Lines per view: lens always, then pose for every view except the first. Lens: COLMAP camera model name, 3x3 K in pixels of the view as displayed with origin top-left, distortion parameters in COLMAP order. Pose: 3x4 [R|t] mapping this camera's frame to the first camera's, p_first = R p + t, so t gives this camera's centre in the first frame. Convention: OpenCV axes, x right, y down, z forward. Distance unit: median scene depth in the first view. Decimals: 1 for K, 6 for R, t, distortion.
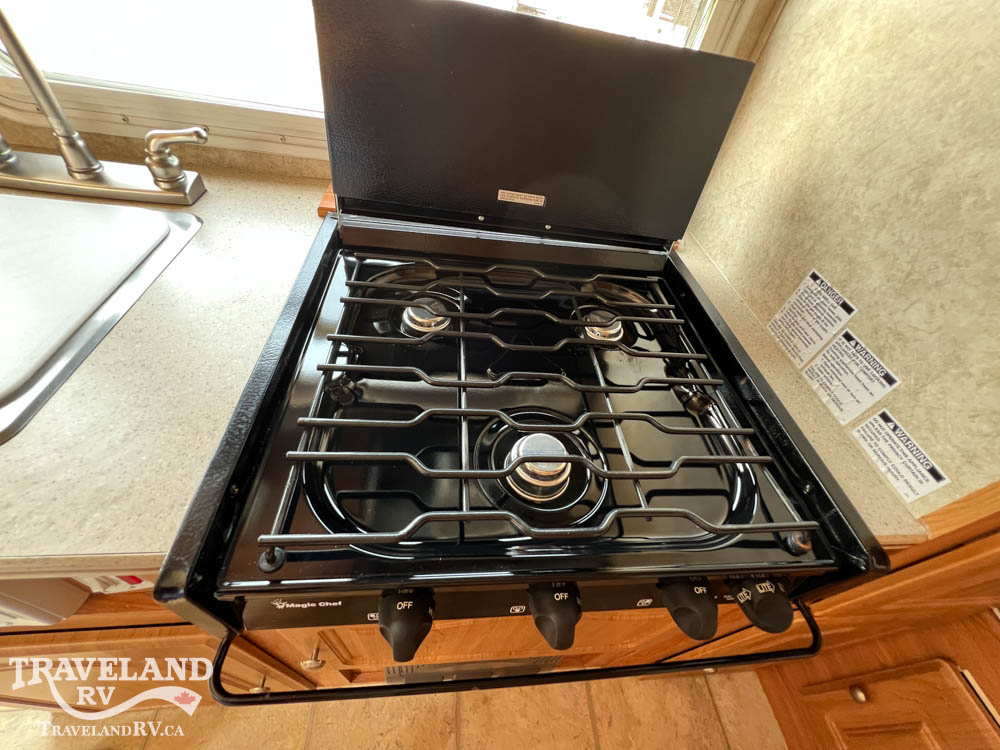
lens RADIAL K [[400.7, 0, 502.1], [0, 400.7, 375.3], [0, 0, 1]] dist [-0.001978, 0.000685]
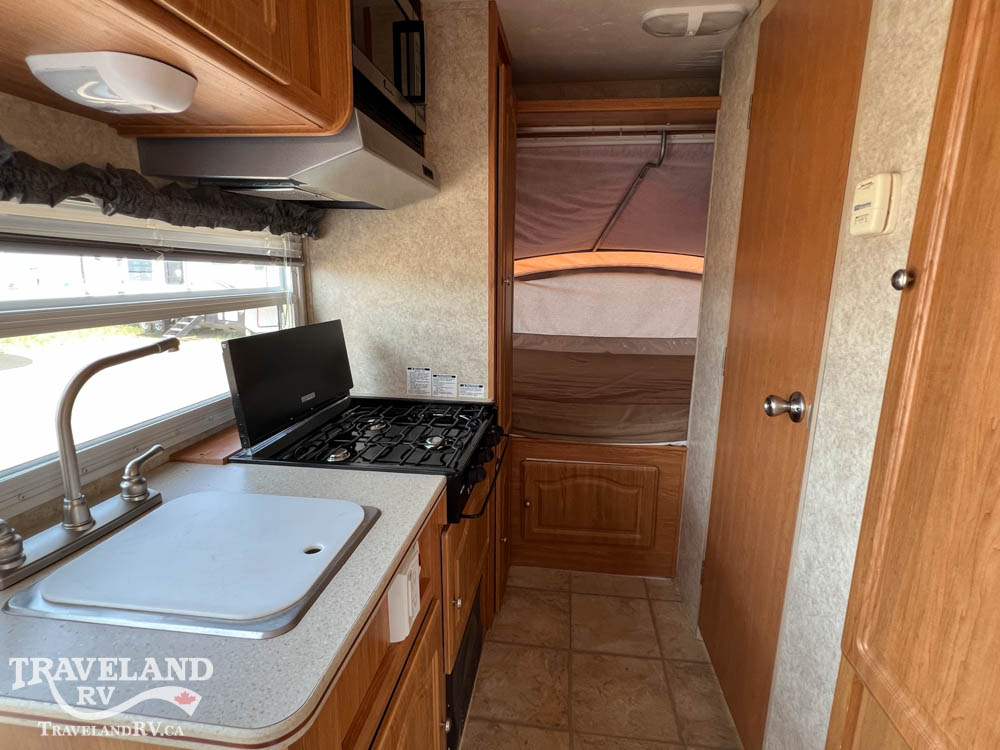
lens RADIAL K [[498.6, 0, 505.1], [0, 498.6, 374.4], [0, 0, 1]] dist [-0.002888, 0.000296]
pose [[0.207566, -0.341906, 0.916524, -2.344558], [0.726297, 0.681497, 0.089745, -0.056188], [-0.655293, 0.647041, 0.389781, -0.764133]]
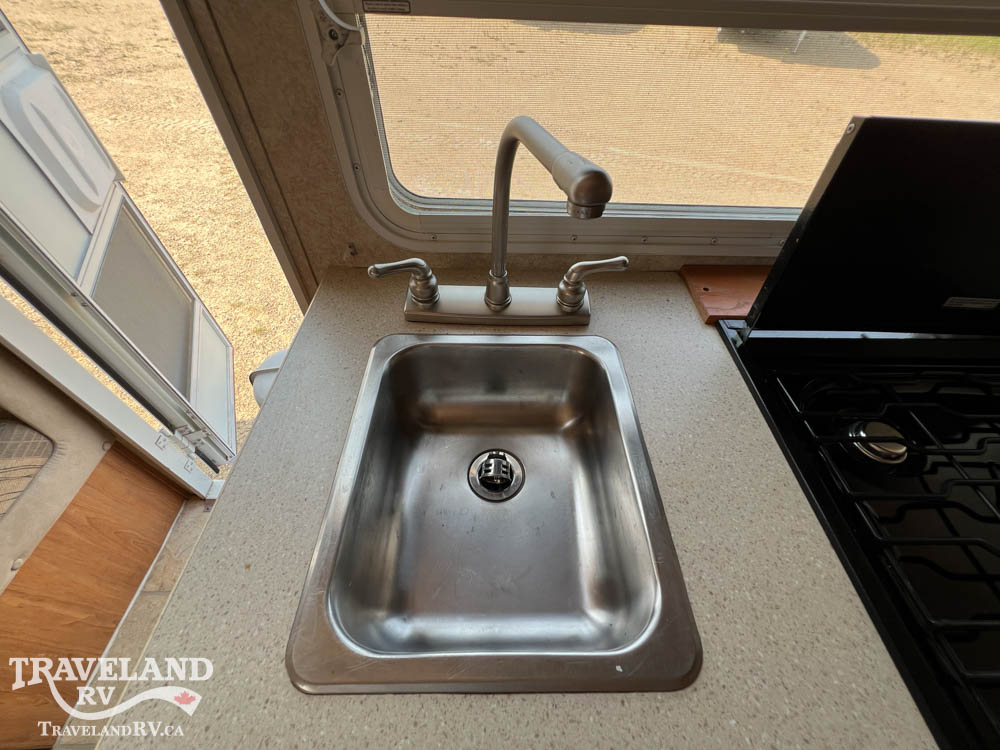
lens RADIAL K [[400.7, 0, 502.1], [0, 400.7, 375.3], [0, 0, 1]] dist [-0.001978, 0.000685]
pose [[0.989360, -0.026001, -0.143148, -1.057177], [0.030336, 0.999142, 0.028182, -0.414886], [0.142293, -0.032225, 0.989300, -0.041186]]
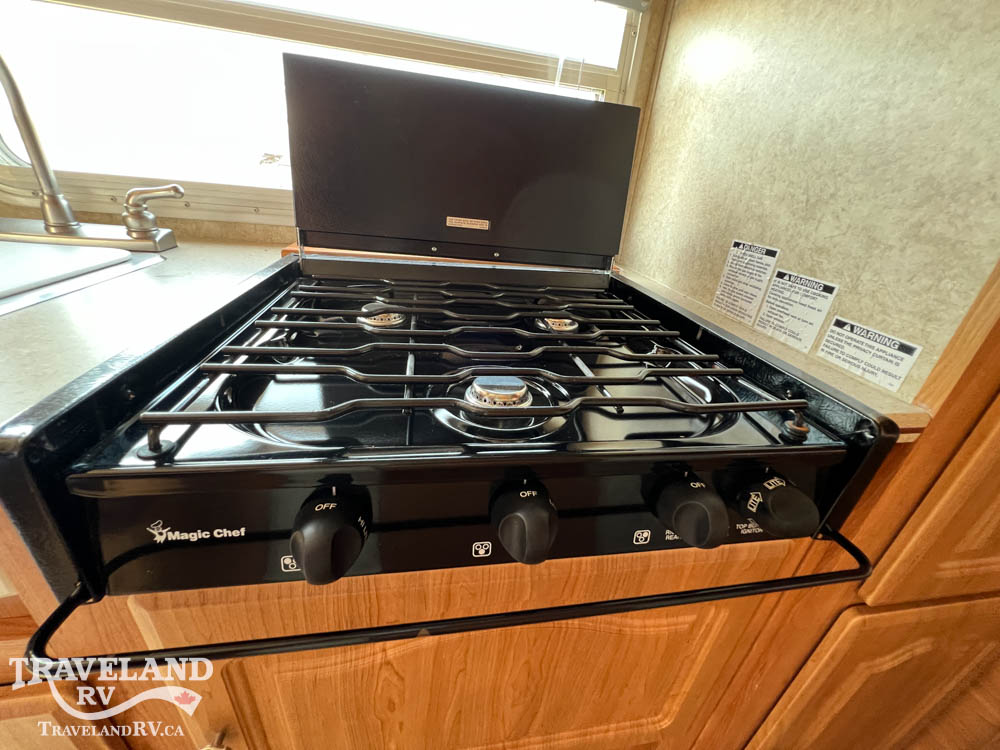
lens RADIAL K [[400.7, 0, 502.1], [0, 400.7, 375.3], [0, 0, 1]] dist [-0.001978, 0.000685]
pose [[0.994340, -0.089362, 0.057461, 0.049899], [0.103696, 0.933995, -0.341906, 0.424365], [-0.023115, 0.345930, 0.937976, 0.117232]]
